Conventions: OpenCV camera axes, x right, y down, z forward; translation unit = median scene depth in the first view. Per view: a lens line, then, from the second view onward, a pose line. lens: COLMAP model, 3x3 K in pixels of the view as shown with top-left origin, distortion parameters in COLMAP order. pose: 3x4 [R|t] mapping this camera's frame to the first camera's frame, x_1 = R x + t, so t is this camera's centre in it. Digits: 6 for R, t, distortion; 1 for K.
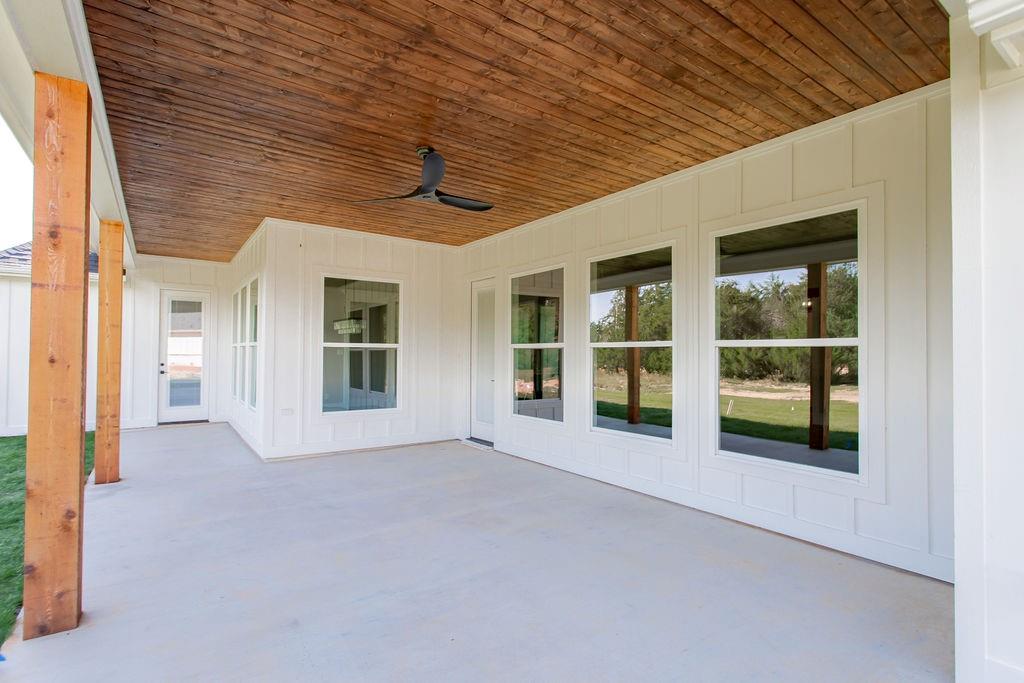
lens RADIAL K [[496.1, 0, 512.0], [0, 496.1, 341.5], [0, 0, 1]] dist [-0.032162, 0.000420]
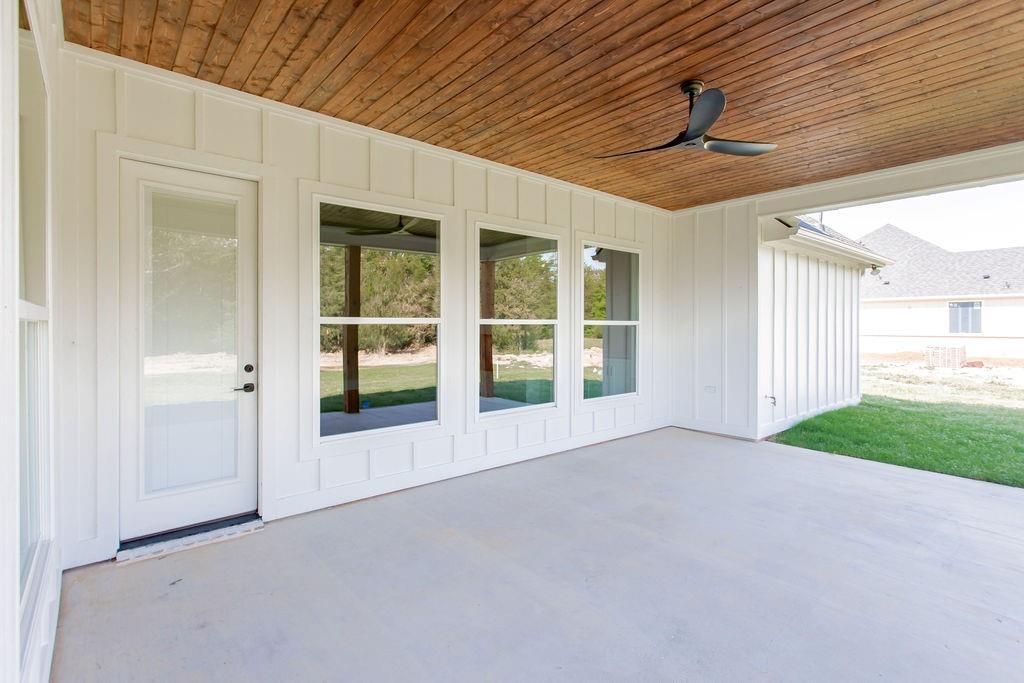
lens RADIAL K [[496.2, 0, 516.0], [0, 496.2, 330.3], [0, 0, 1]] dist [0.002148, 0.000381]
pose [[-0.098751, -0.005797, 0.995095, -0.730933], [-0.017861, 0.999832, 0.004052, 0.017952], [-0.994952, -0.017374, -0.098838, 1.023851]]
